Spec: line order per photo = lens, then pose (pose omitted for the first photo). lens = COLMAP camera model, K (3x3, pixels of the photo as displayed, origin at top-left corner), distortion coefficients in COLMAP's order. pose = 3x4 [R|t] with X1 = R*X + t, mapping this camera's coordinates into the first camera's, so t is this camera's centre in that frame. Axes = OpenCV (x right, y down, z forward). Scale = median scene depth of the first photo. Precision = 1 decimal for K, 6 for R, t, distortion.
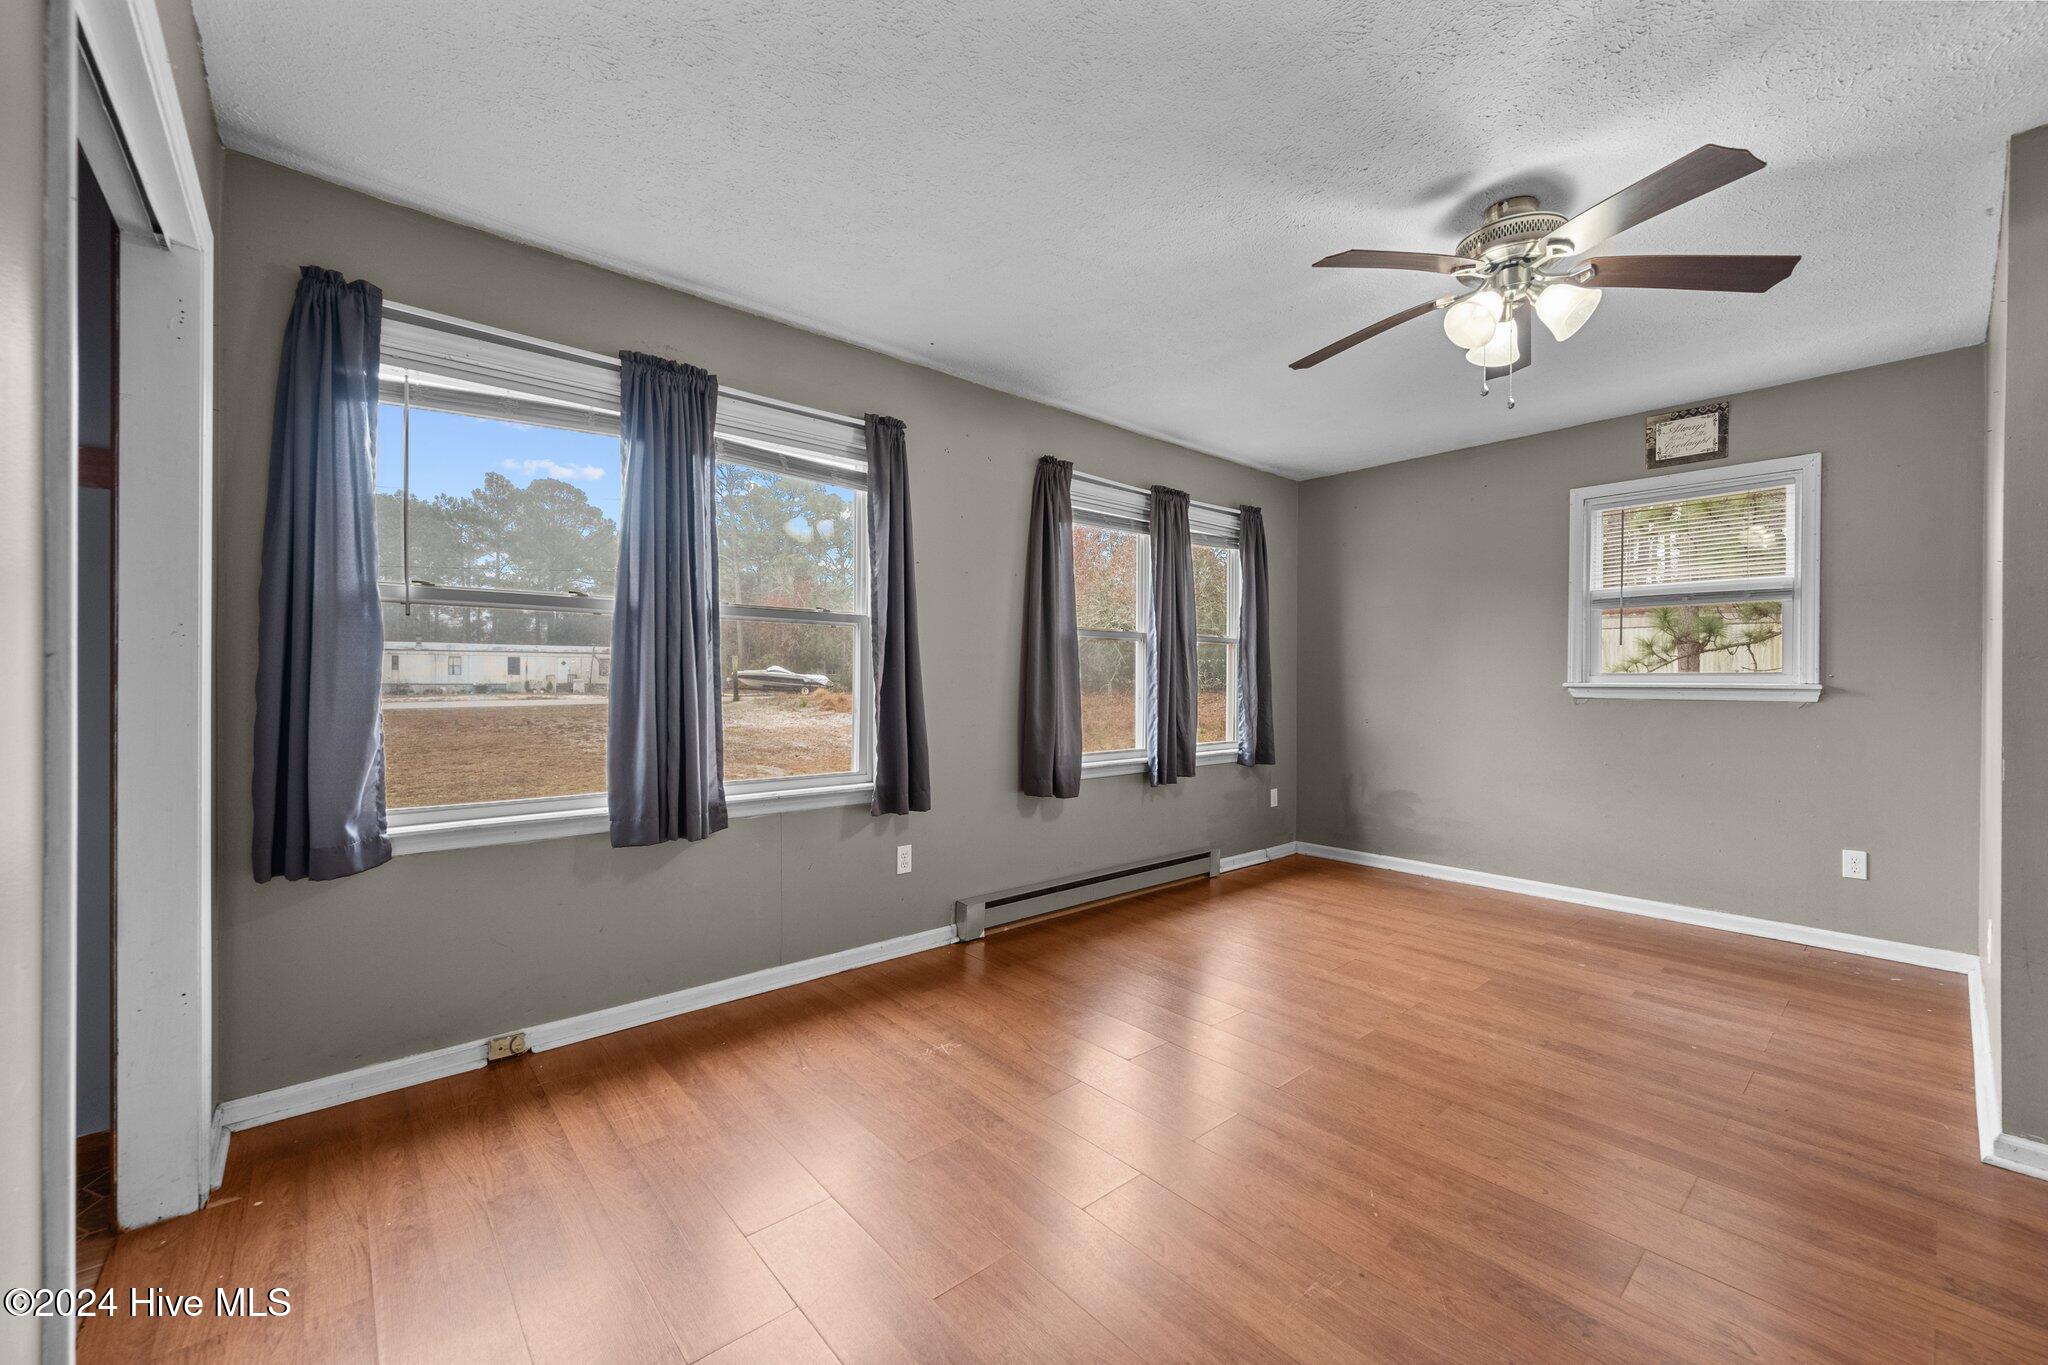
lens RADIAL K [[810.9, 0, 1032.5], [0, 810.9, 685.8], [0, 0, 1]] dist [0.001212, -0.000497]
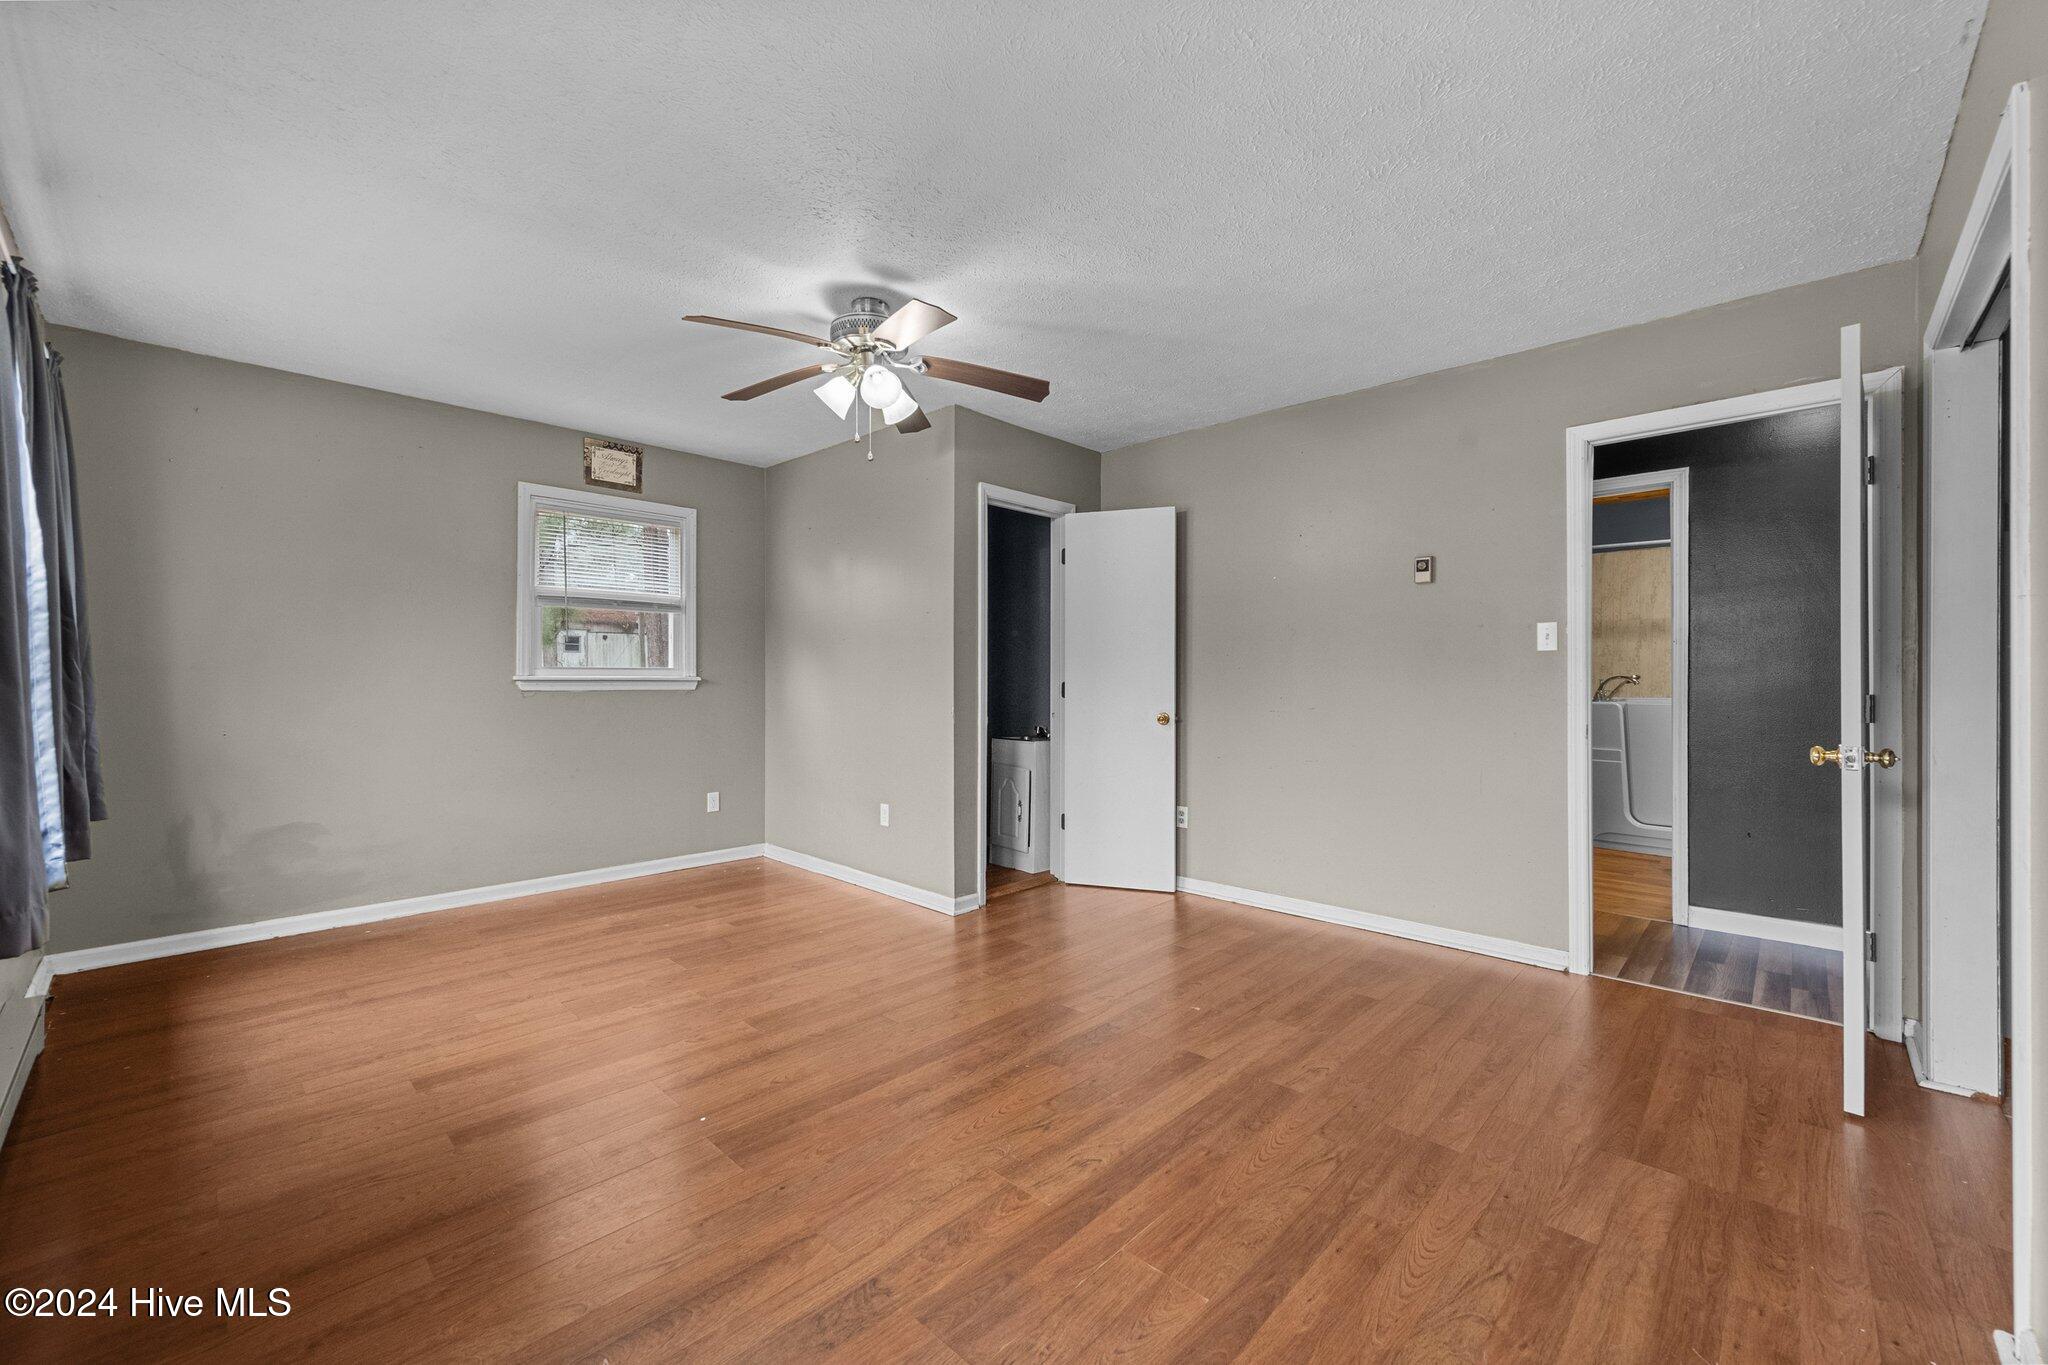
lens RADIAL K [[810.9, 0, 1031.7], [0, 810.9, 686.2], [0, 0, 1]] dist [0.001212, -0.000497]
pose [[-0.091406, -0.013049, 0.995728, -0.464628], [0.005599, 0.999892, 0.013617, -0.001699], [-0.995798, 0.006820, -0.091323, 0.561554]]
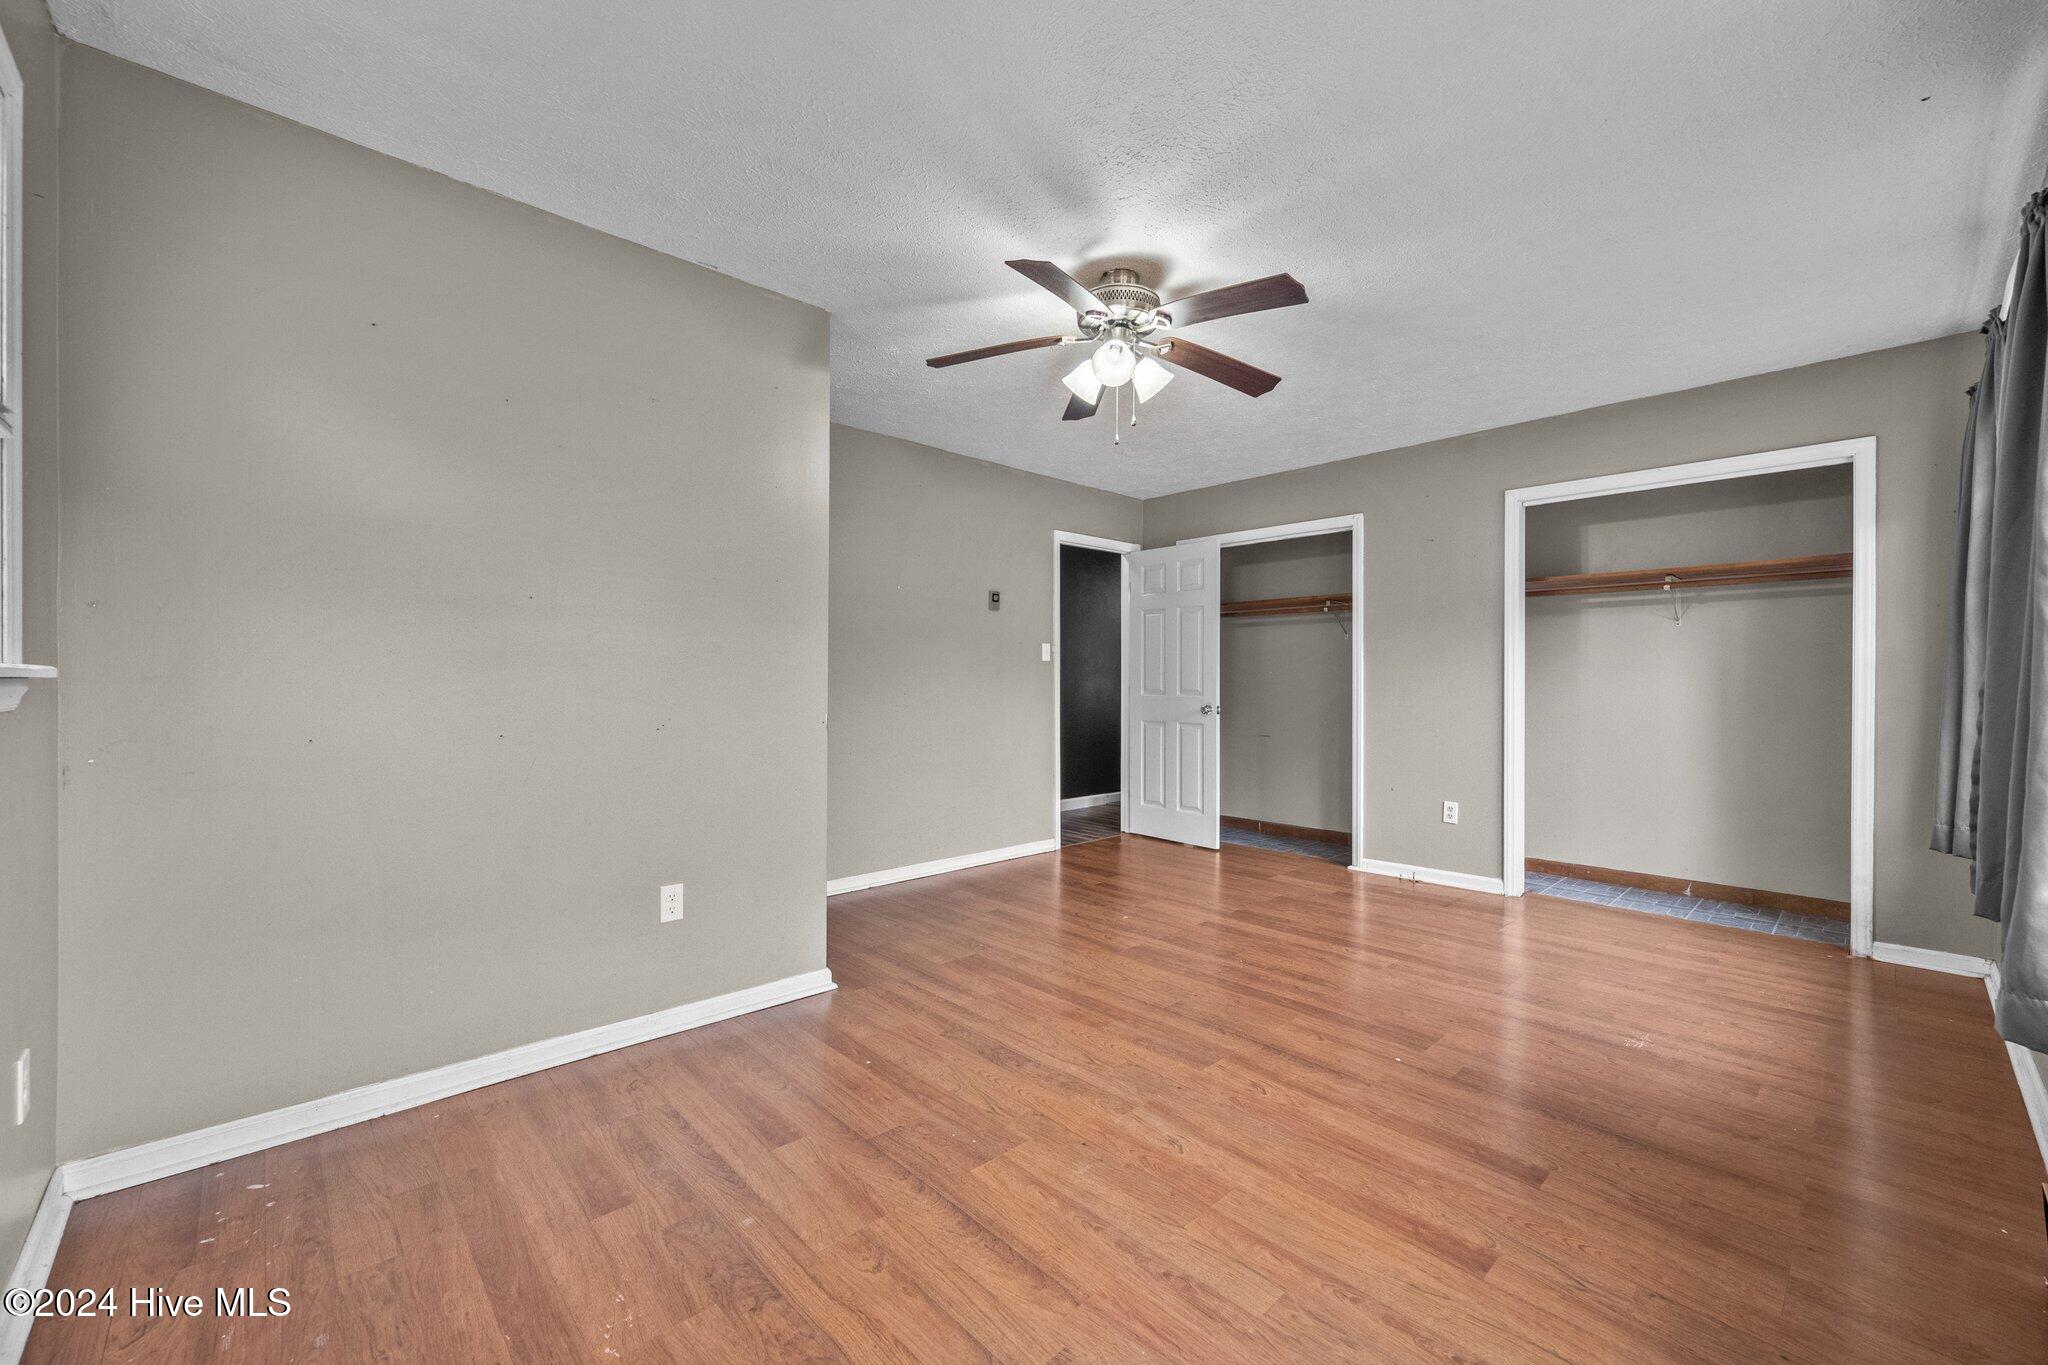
lens RADIAL K [[810.9, 0, 1028.8], [0, 810.9, 683.3], [0, 0, 1]] dist [0.001212, -0.000497]
pose [[-0.999486, -0.007219, -0.031219, 0.490104], [-0.007623, 0.999889, 0.012831, -0.002722], [0.031123, 0.013062, -0.999430, 1.429644]]
